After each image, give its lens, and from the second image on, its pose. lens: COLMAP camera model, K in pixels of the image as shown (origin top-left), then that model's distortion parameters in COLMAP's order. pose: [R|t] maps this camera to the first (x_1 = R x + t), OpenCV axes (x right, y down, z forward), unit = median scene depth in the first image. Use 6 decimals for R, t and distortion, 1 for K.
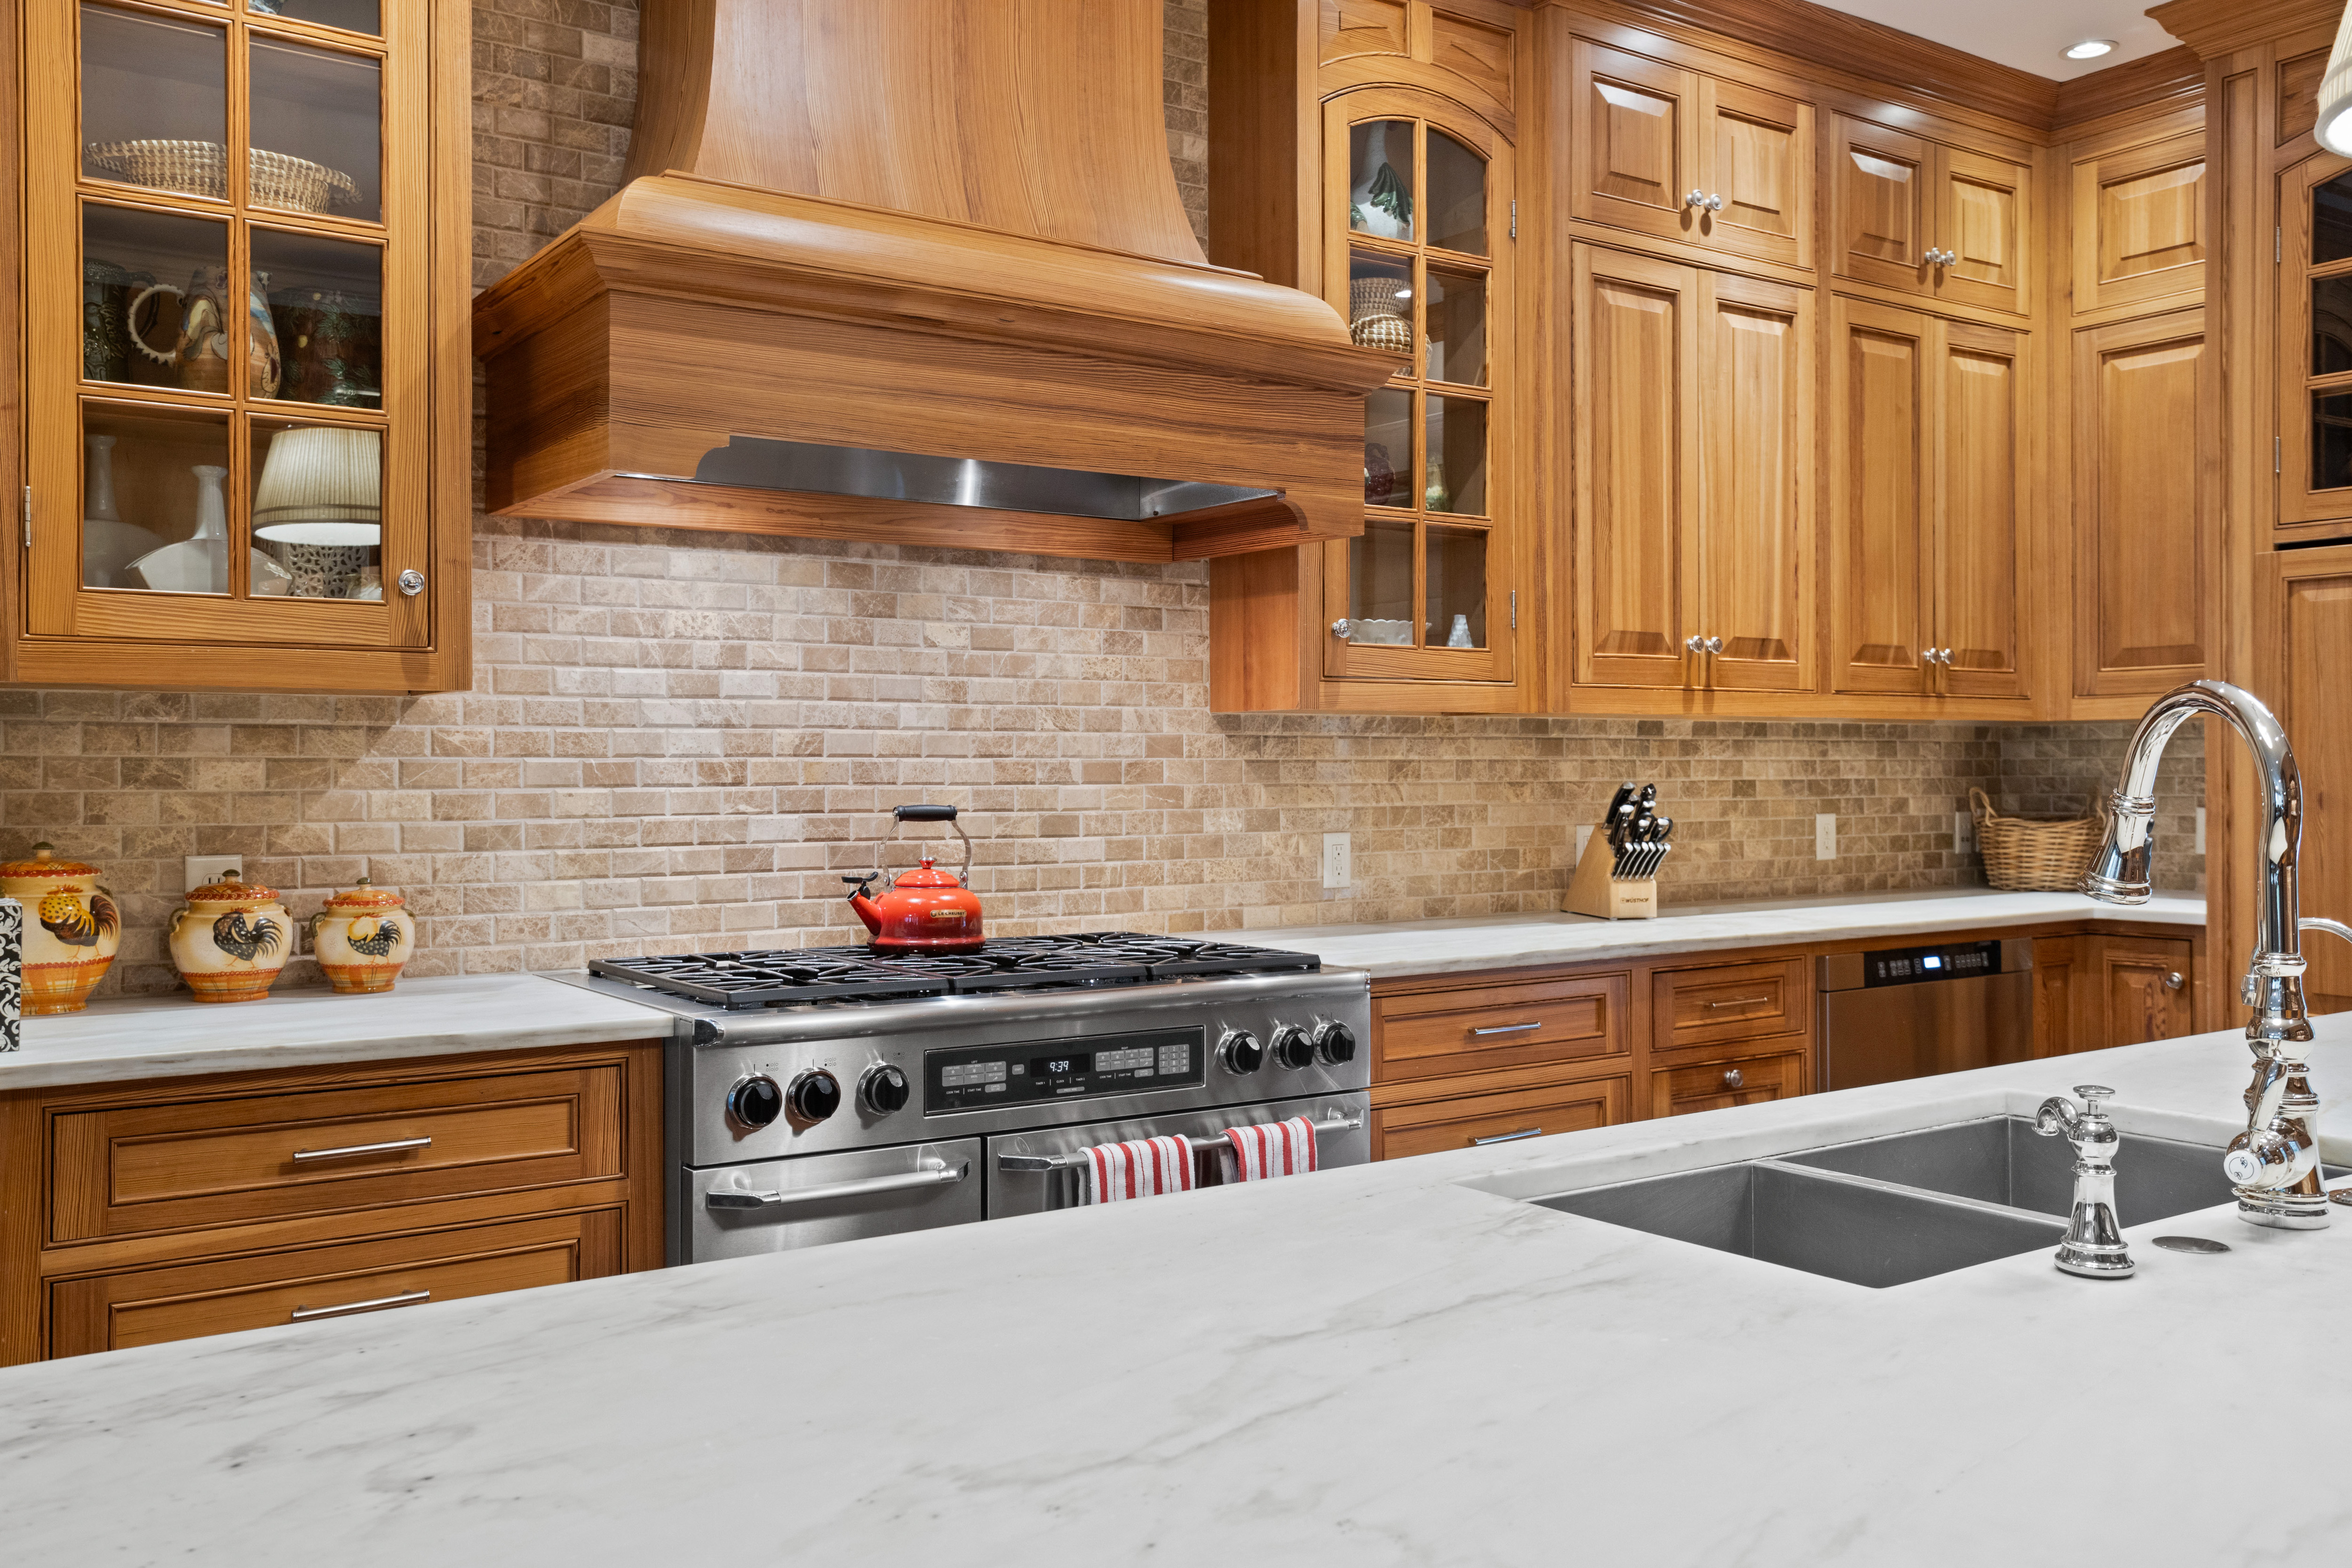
lens RADIAL K [[1926.4, 0, 1160.5], [0, 1926.4, 778.8], [0, 0, 1]] dist [-0.013970, 0.014389]
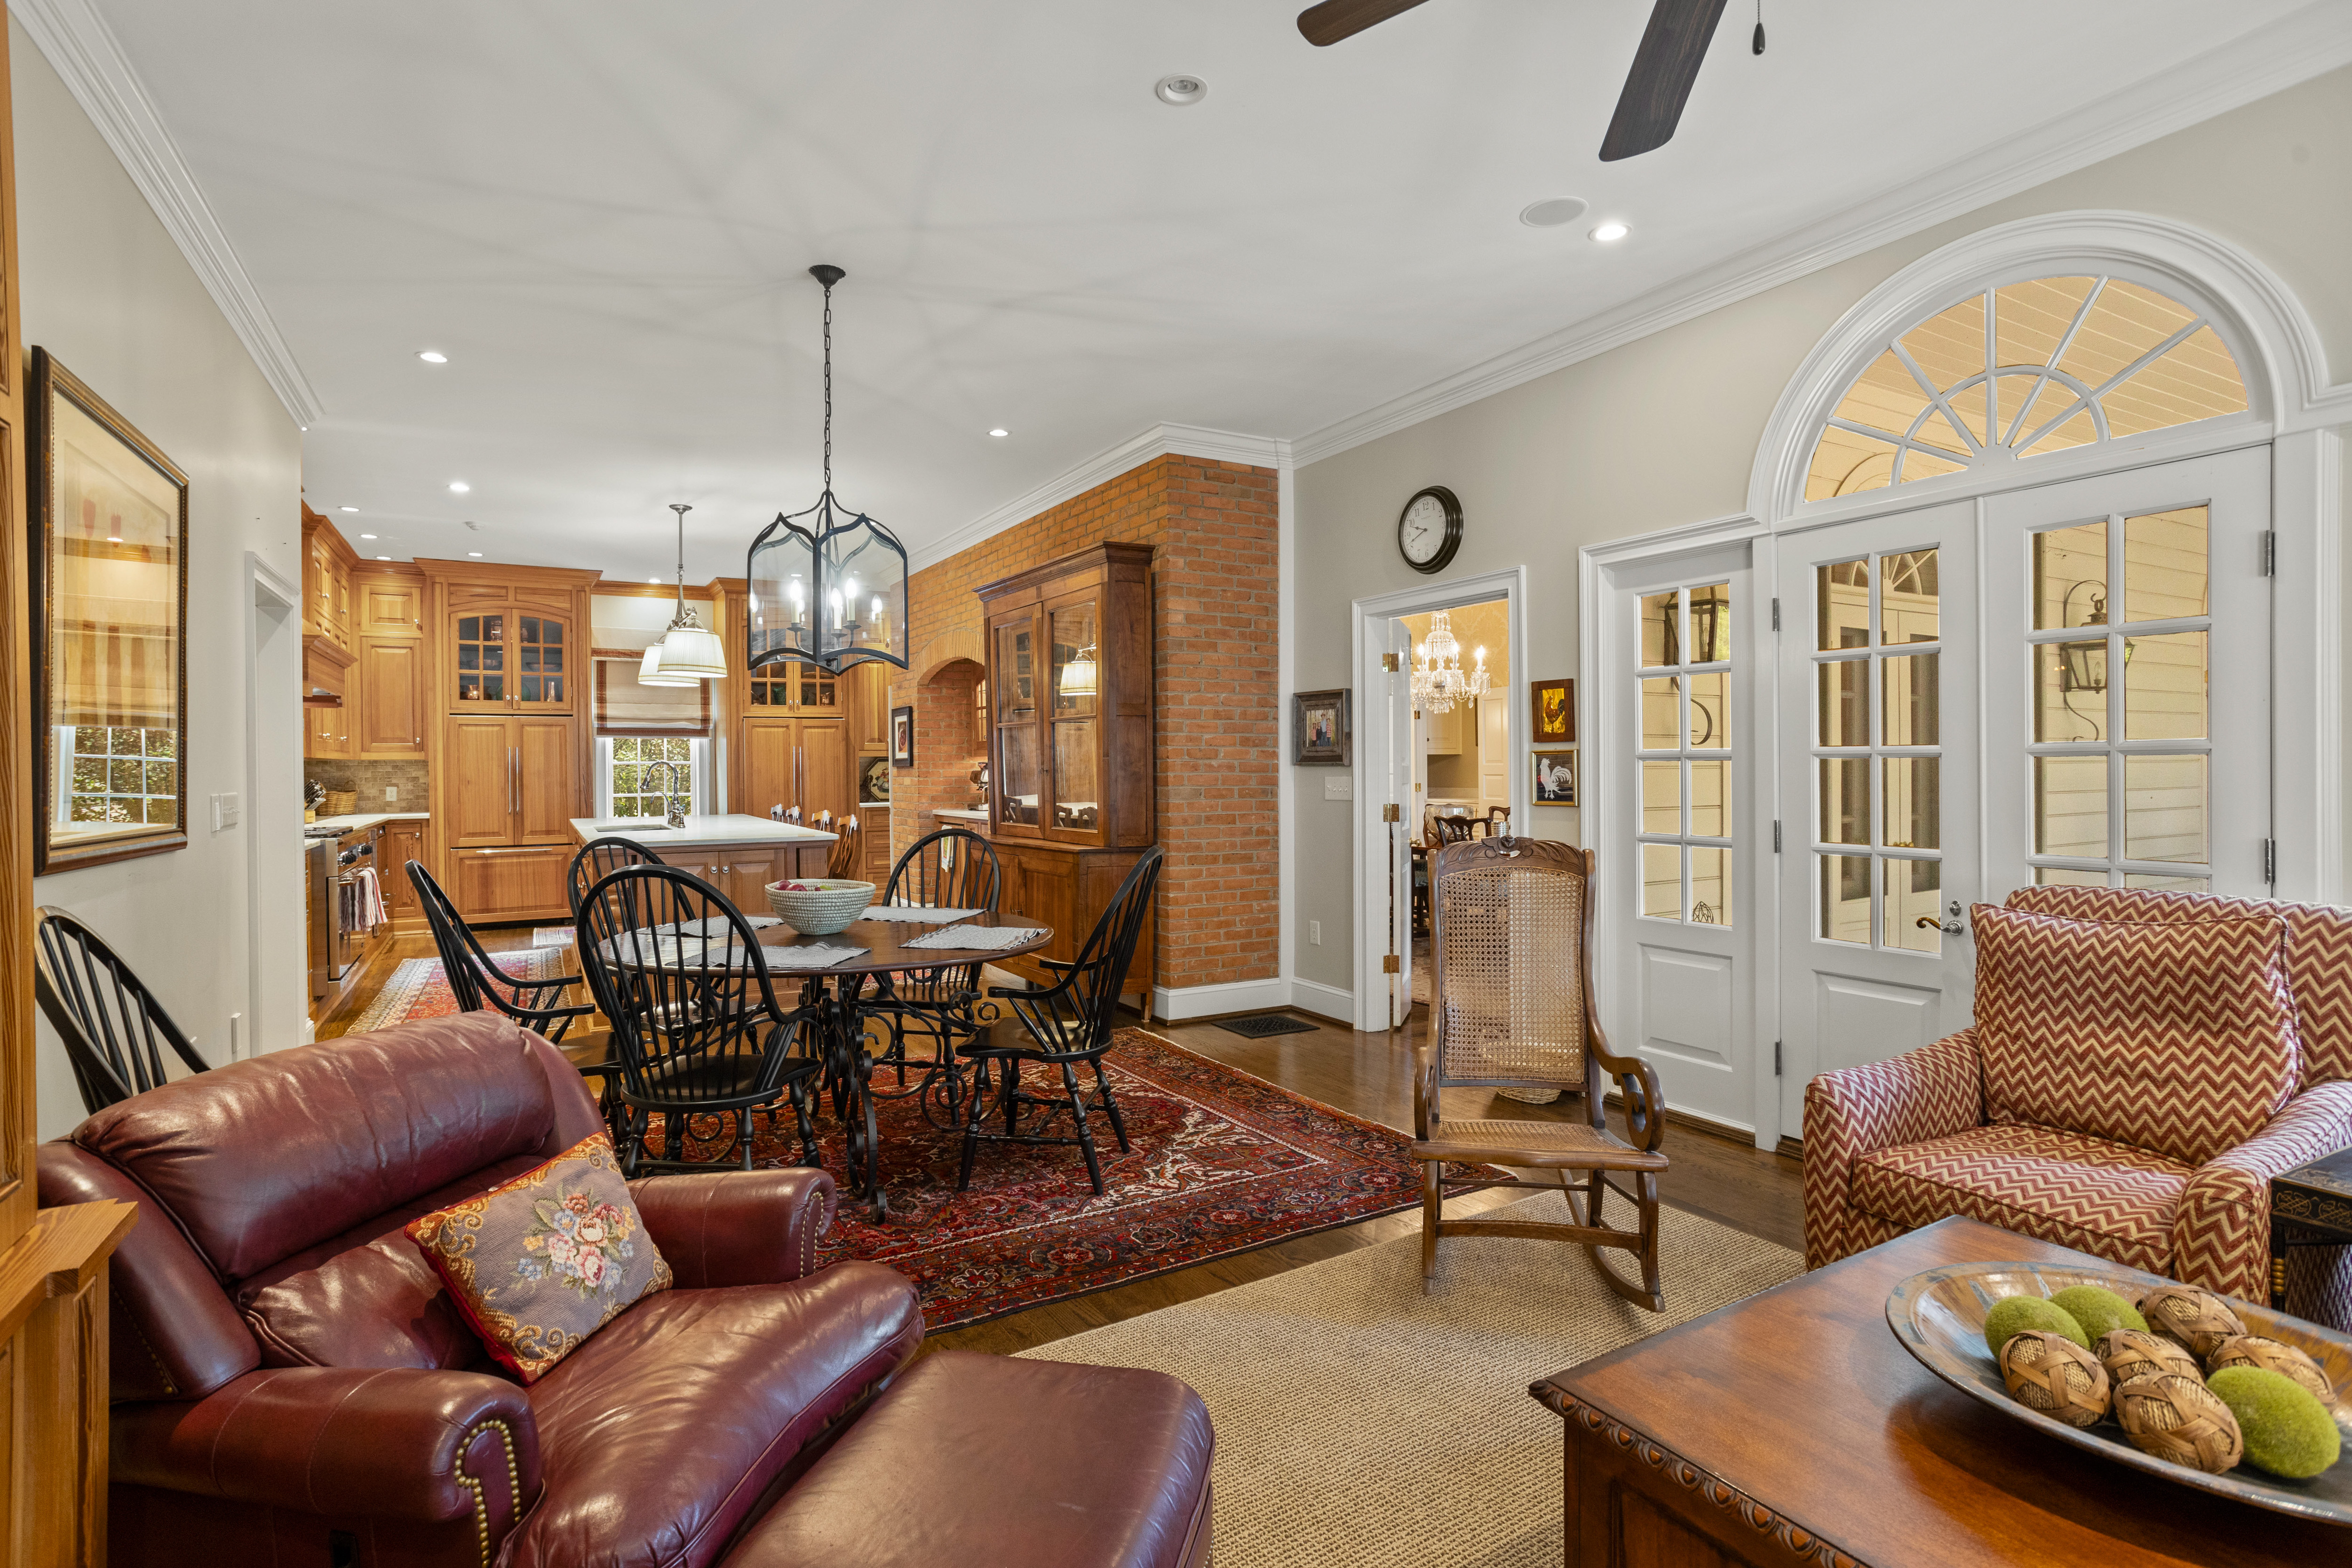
lens RADIAL K [[1137.0, 0, 1160.3], [0, 1137.0, 776.4], [0, 0, 1]] dist [-0.018258, 0.004214]
pose [[0.074561, -0.007792, 0.997186, -1.560737], [0.013365, 0.999887, 0.006813, 0.002858], [-0.997127, 0.012820, 0.074656, -0.546412]]
